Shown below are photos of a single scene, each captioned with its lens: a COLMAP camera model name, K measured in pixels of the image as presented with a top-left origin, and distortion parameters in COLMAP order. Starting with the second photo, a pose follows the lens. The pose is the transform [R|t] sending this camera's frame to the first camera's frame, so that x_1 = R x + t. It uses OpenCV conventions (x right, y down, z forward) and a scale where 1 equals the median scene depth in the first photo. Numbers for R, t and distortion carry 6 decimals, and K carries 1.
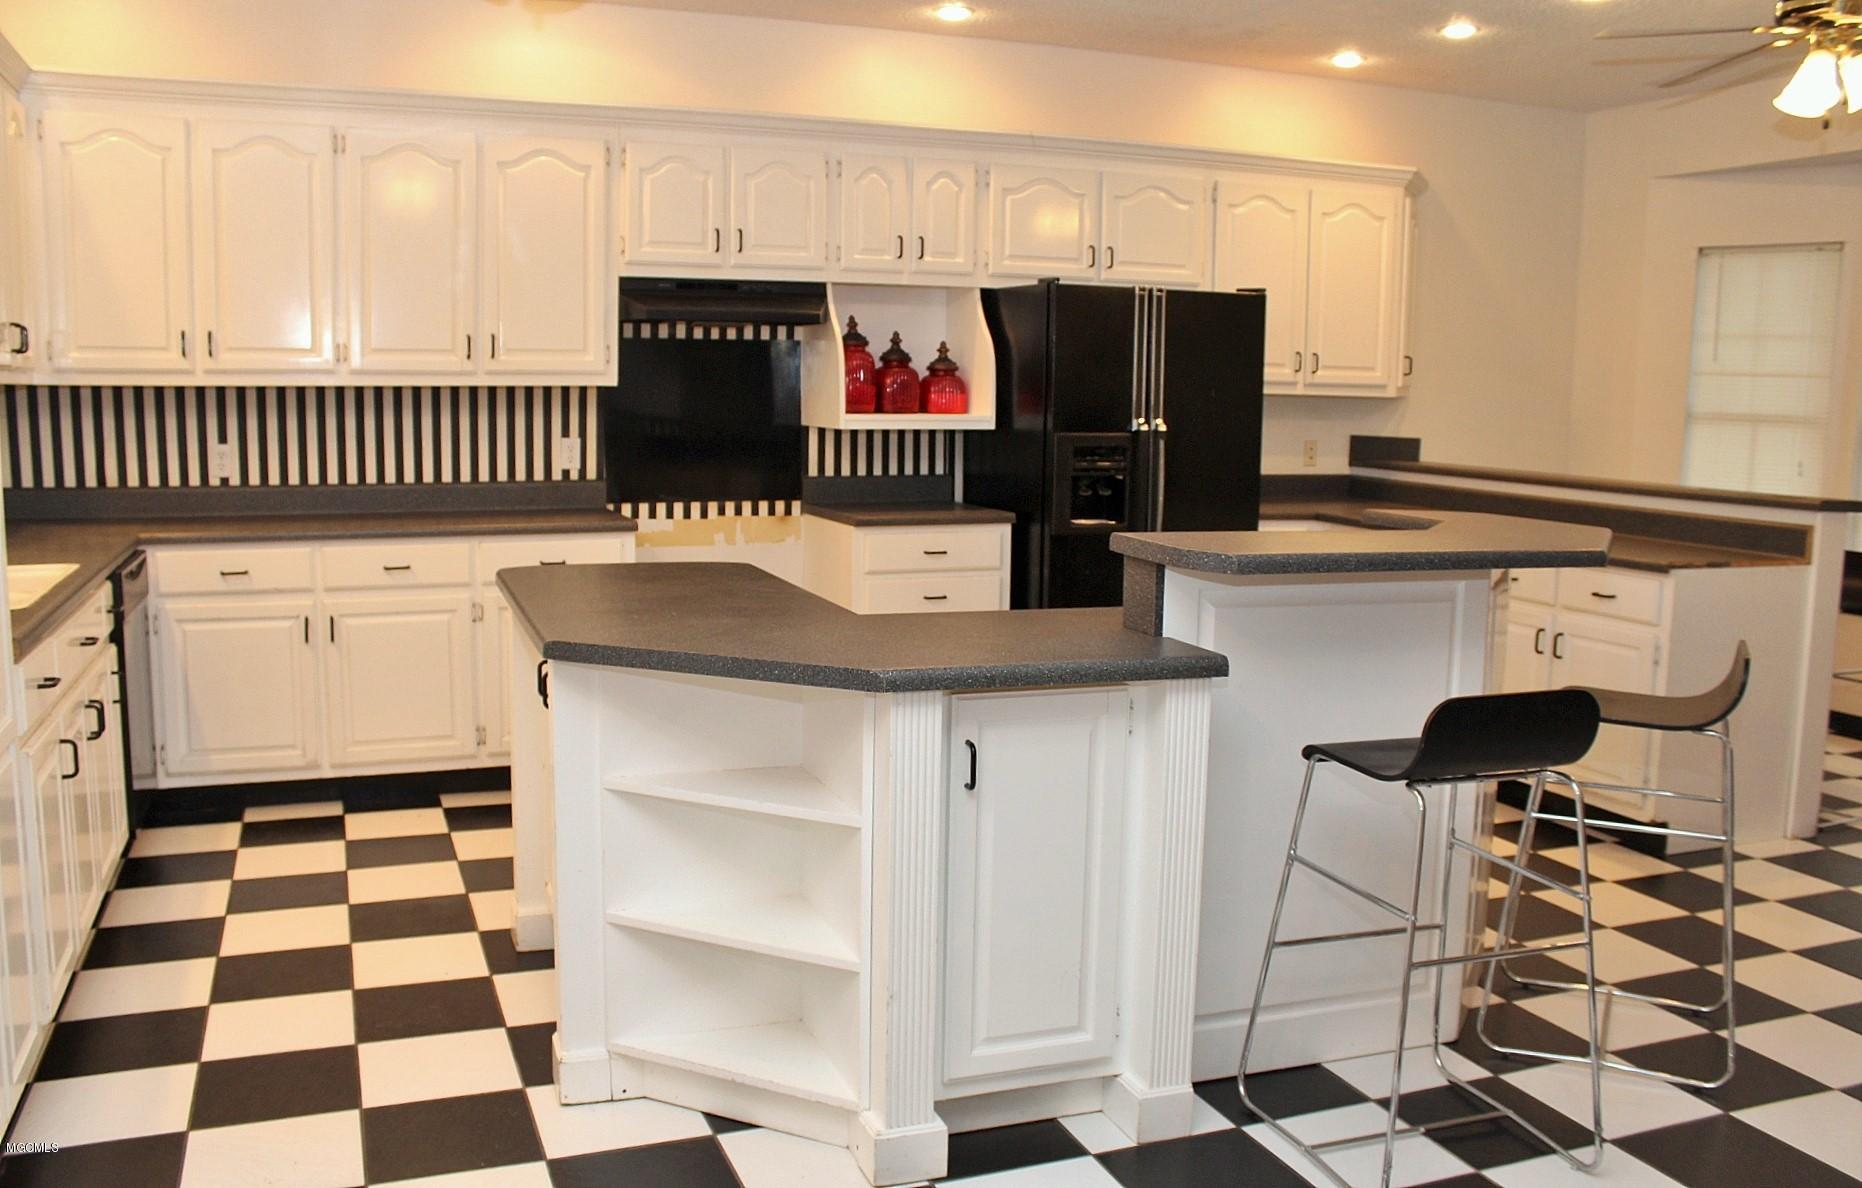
lens RADIAL K [[1575.9, 0, 927.5], [0, 1575.9, 600.5], [0, 0, 1]] dist [-0.161102, 0.131849]
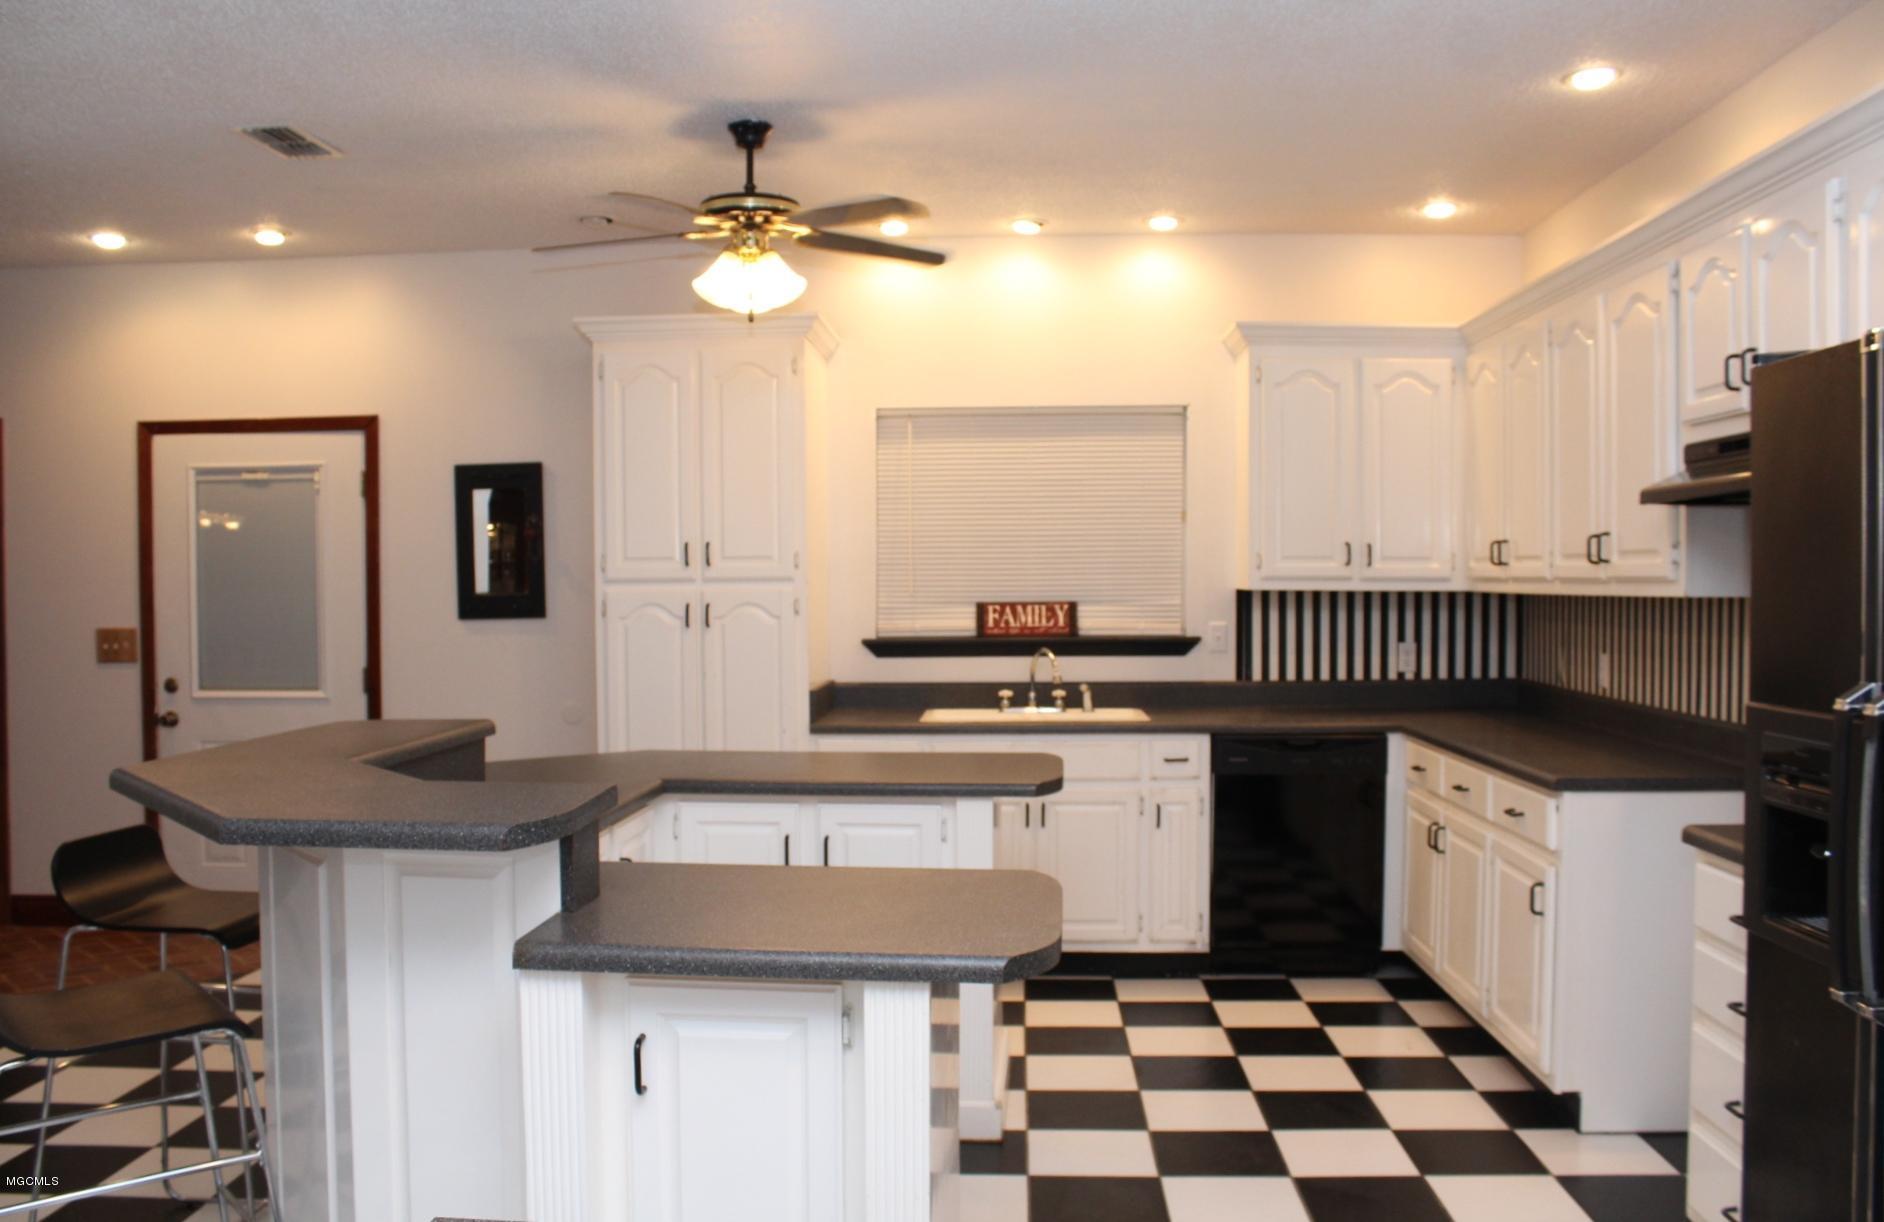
lens RADIAL K [[1575.9, 0, 931.7], [0, 1575.9, 616.8], [0, 0, 1]] dist [-0.166696, 0.148216]
pose [[-0.411272, 0.009287, -0.911465, 0.570116], [-0.128658, 0.989346, 0.068134, -0.130343], [0.902387, 0.145289, -0.405696, 0.962391]]
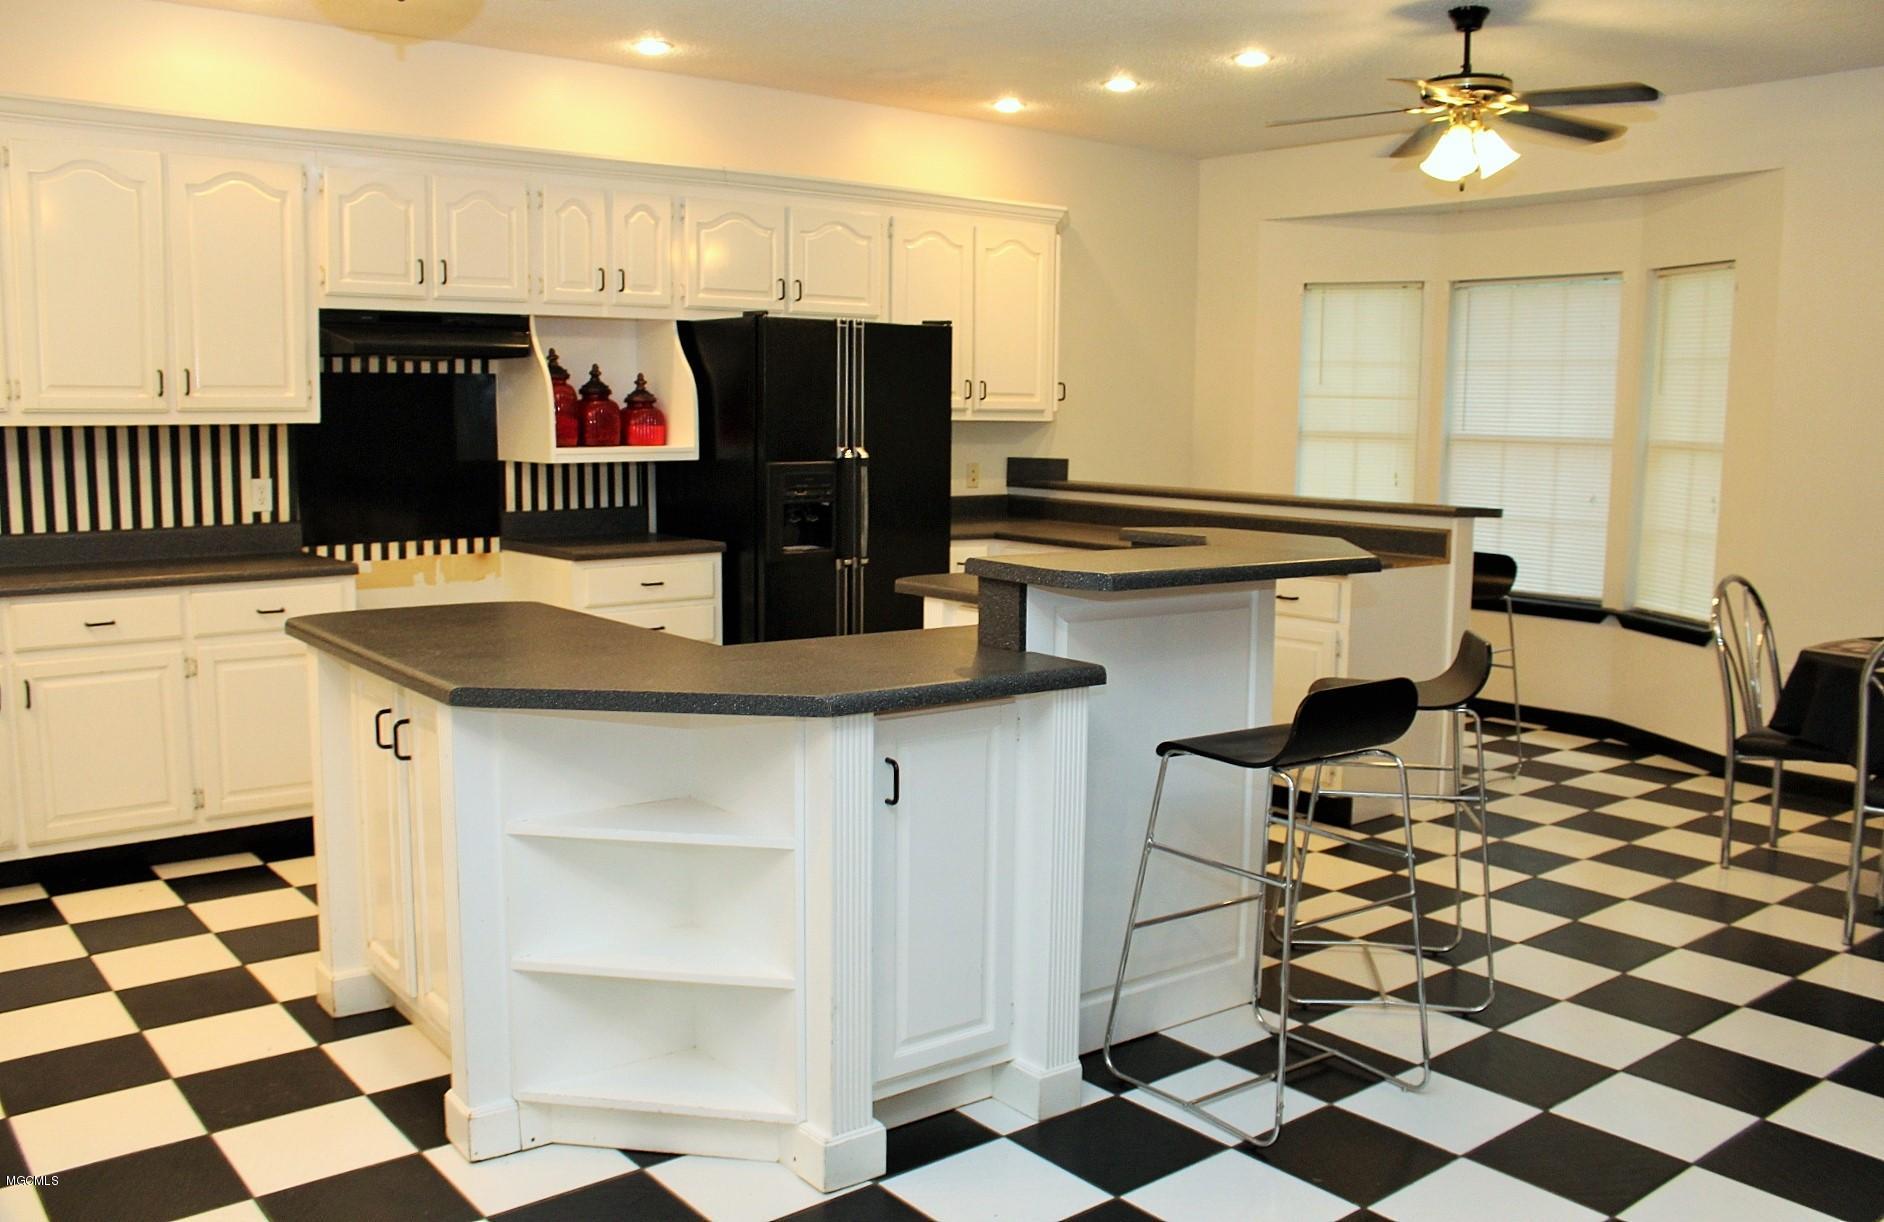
lens RADIAL K [[1575.9, 0, 940.1], [0, 1575.9, 625.7], [0, 0, 1]] dist [-0.166696, 0.148216]
pose [[0.953204, -0.047246, 0.298612, -0.121981], [0.047085, 0.998861, 0.007738, -0.003147], [-0.298637, 0.006684, 0.954343, -0.008989]]
